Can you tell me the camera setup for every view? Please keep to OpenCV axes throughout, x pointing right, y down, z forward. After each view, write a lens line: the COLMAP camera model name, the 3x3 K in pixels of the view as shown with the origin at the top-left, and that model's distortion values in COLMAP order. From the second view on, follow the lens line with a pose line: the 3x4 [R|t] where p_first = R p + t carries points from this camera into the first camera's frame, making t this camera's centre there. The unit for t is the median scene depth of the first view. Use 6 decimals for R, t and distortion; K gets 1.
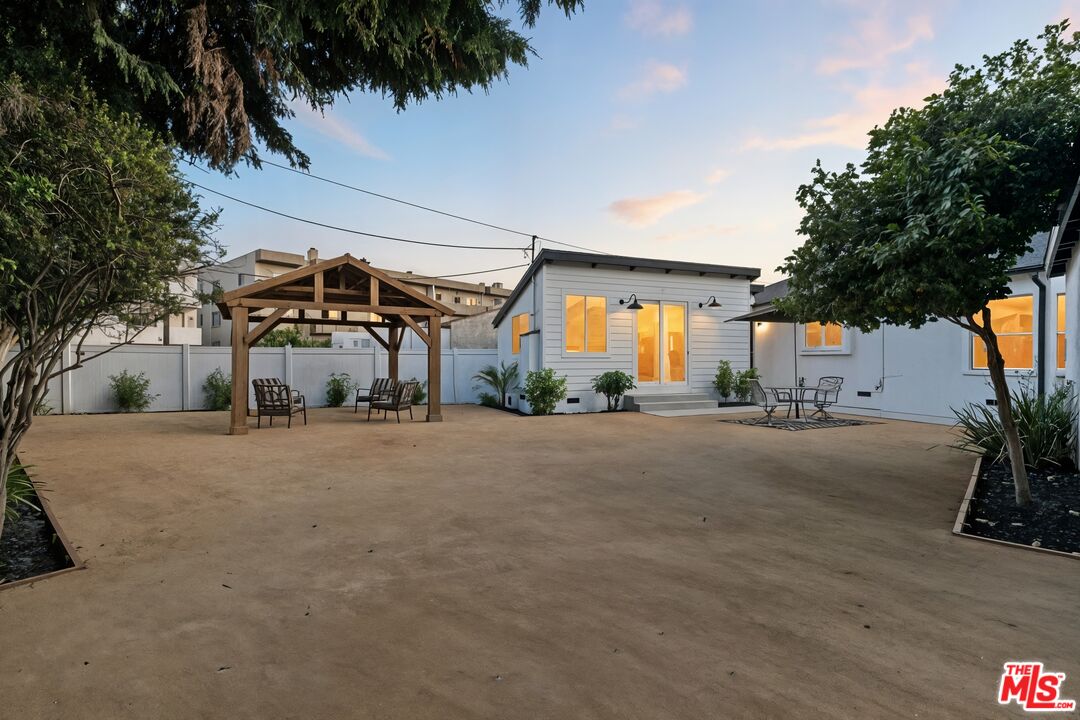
lens RADIAL K [[490.0, 0, 540.0], [0, 490.0, 360.0], [0, 0, 1]] dist [0.013669, -0.000190]
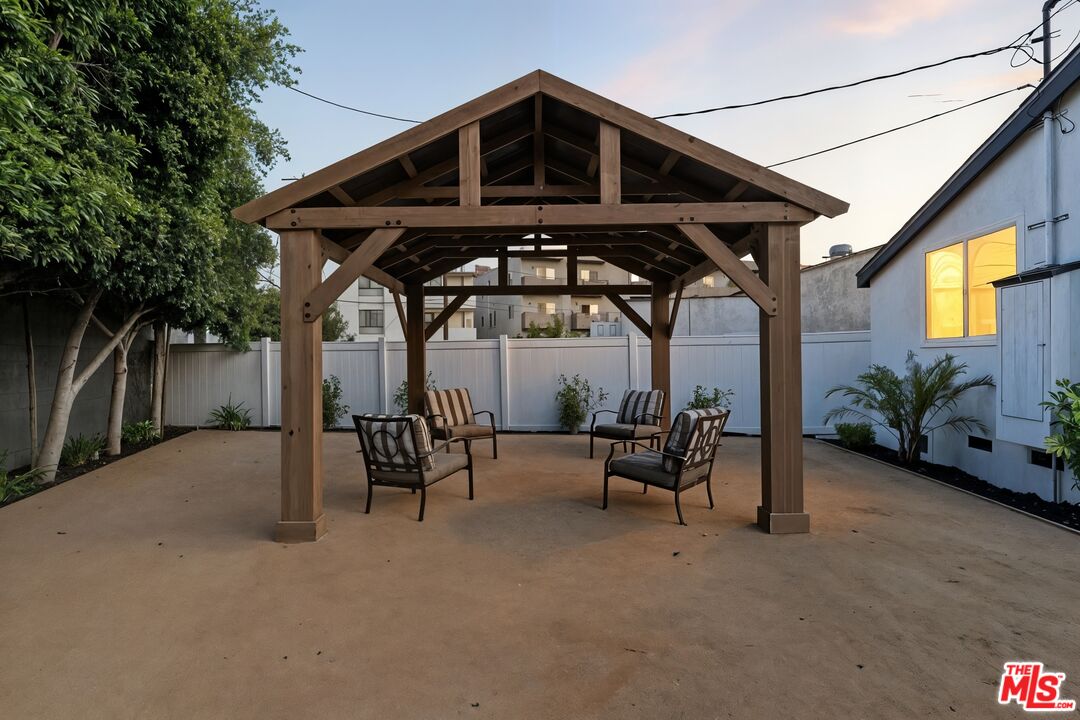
lens RADIAL K [[490.0, 0, 540.0], [0, 490.0, 360.0], [0, 0, 1]] dist [0.013669, -0.000190]
pose [[0.866384, -0.010515, -0.499268, -0.158501], [0.014025, 0.999896, 0.003279, 0.001512], [0.499182, -0.009843, 0.866441, 0.512951]]
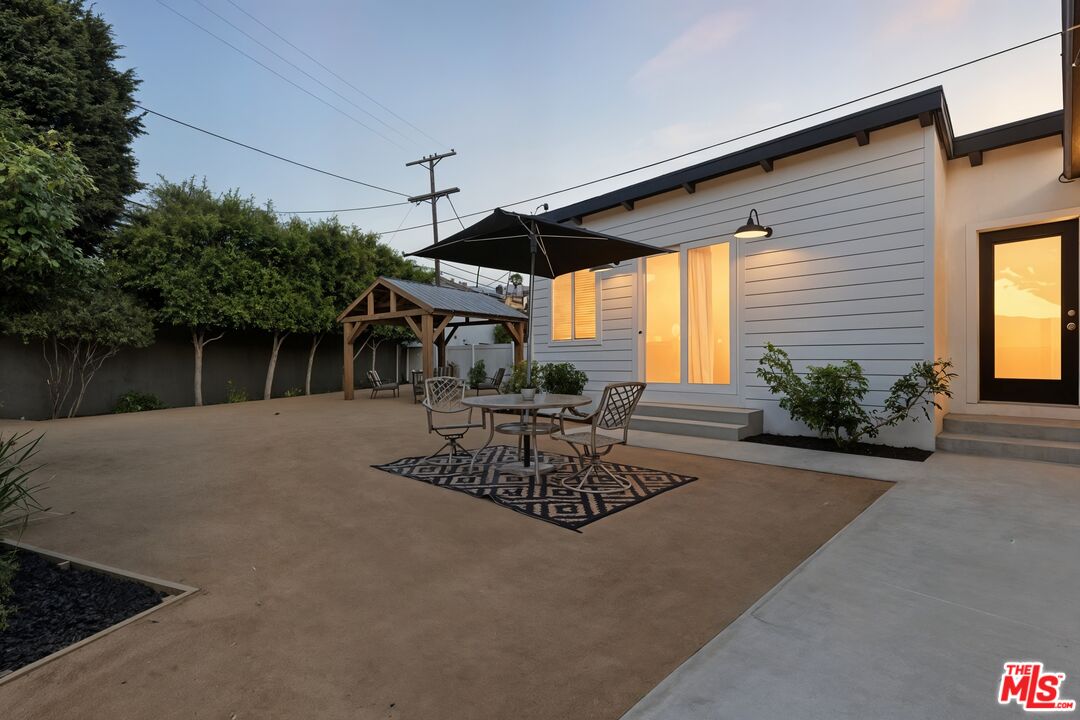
lens RADIAL K [[490.0, 0, 540.0], [0, 490.0, 360.0], [0, 0, 1]] dist [0.013669, -0.000190]
pose [[0.362530, 0.003458, -0.931966, 0.806470], [0.021885, 0.999686, 0.012222, 0.006303], [0.931715, -0.024827, 0.362340, 0.695852]]
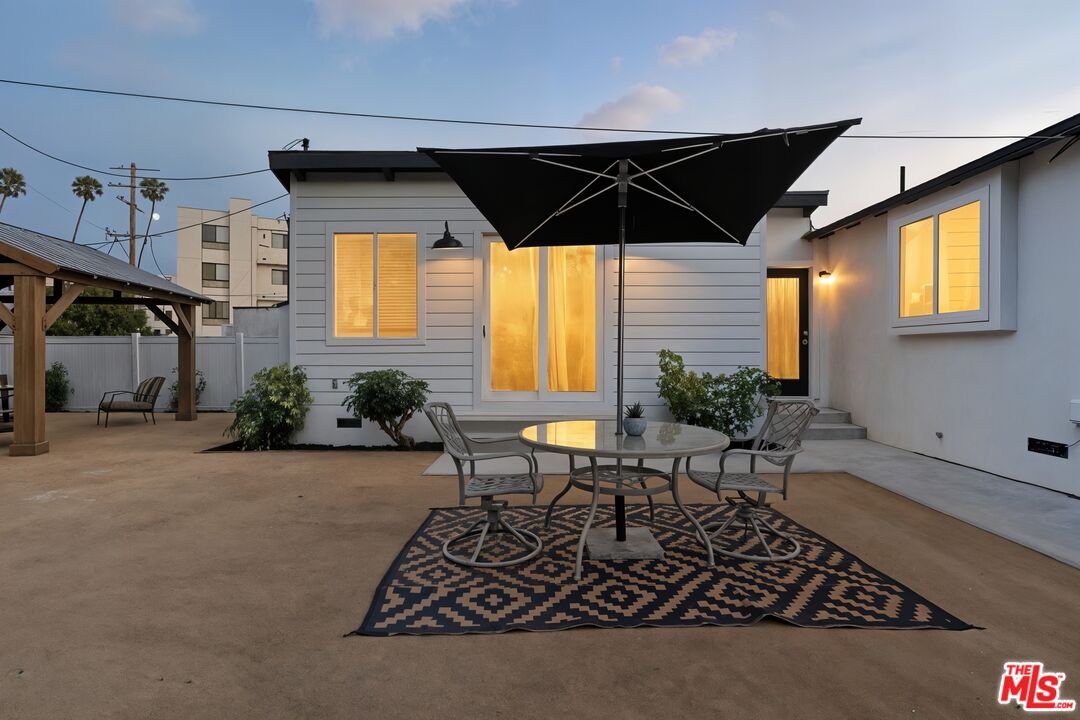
lens RADIAL K [[488.3, 0, 540.9], [0, 488.3, 348.0], [0, 0, 1]] dist [0.000733, -0.000192]
pose [[0.923461, -0.003831, -0.383674, 0.488814], [0.003137, 0.999992, -0.002433, -0.000323], [0.383680, 0.001043, 0.923465, 0.581832]]
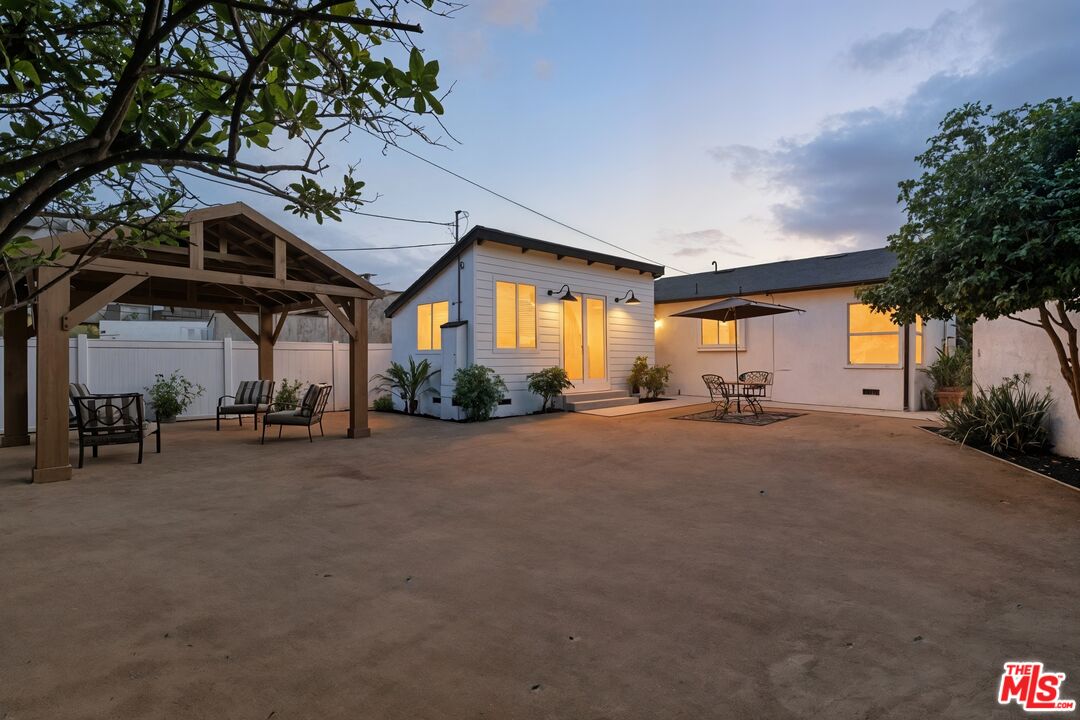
lens RADIAL K [[490.0, 0, 540.0], [0, 490.0, 360.0], [0, 0, 1]] dist [0.013669, -0.000190]
pose [[0.933604, -0.004695, 0.358275, -0.189299], [0.003162, 0.999983, 0.004864, 0.002994], [-0.358292, -0.003408, 0.933603, 0.156893]]
